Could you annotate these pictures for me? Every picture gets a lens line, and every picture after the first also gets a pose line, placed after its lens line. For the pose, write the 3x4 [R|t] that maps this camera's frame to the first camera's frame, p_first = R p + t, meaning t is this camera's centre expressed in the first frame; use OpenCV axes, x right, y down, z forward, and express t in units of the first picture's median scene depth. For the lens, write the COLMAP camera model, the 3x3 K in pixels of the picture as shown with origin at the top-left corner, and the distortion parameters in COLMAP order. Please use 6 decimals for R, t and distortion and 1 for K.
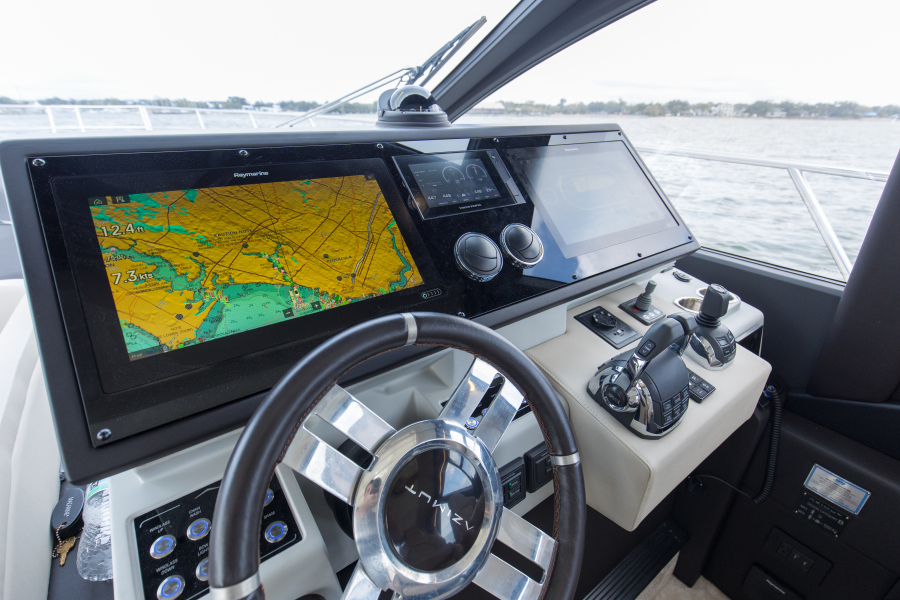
lens RADIAL K [[443.1, 0, 450.0], [0, 443.1, 300.0], [0, 0, 1]] dist [-0.001848, -0.000707]
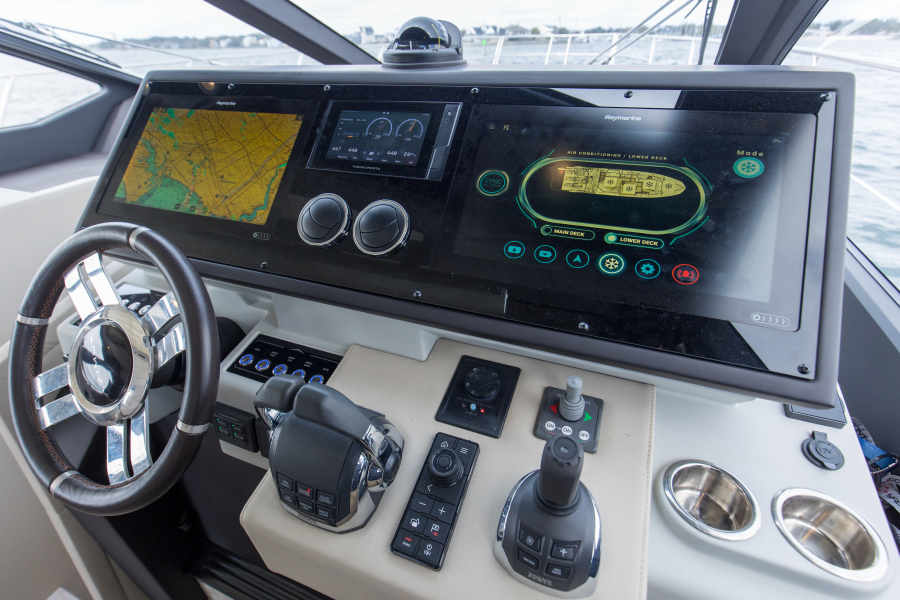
lens RADIAL K [[413.8, 0, 450.6], [0, 413.8, 311.1], [0, 0, 1]] dist [-0.001929, -0.000291]
pose [[0.504461, 0.452594, -0.735308, 1.107881], [-0.328805, 0.888139, 0.321086, -0.357409], [0.798378, 0.079798, 0.596846, 0.865774]]
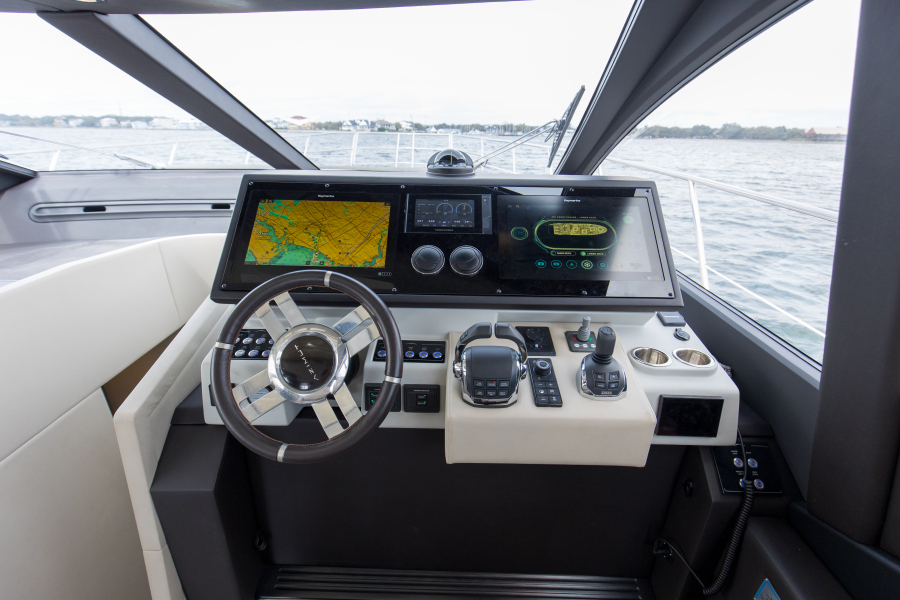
lens RADIAL K [[416.6, 0, 450.0], [0, 416.6, 300.0], [0, 0, 1]] dist [0.002619, -0.000111]
pose [[0.775793, 0.246259, -0.580949, 1.245511], [-0.261395, 0.963408, 0.059316, -0.086920], [0.574298, 0.105840, 0.811776, -0.181207]]
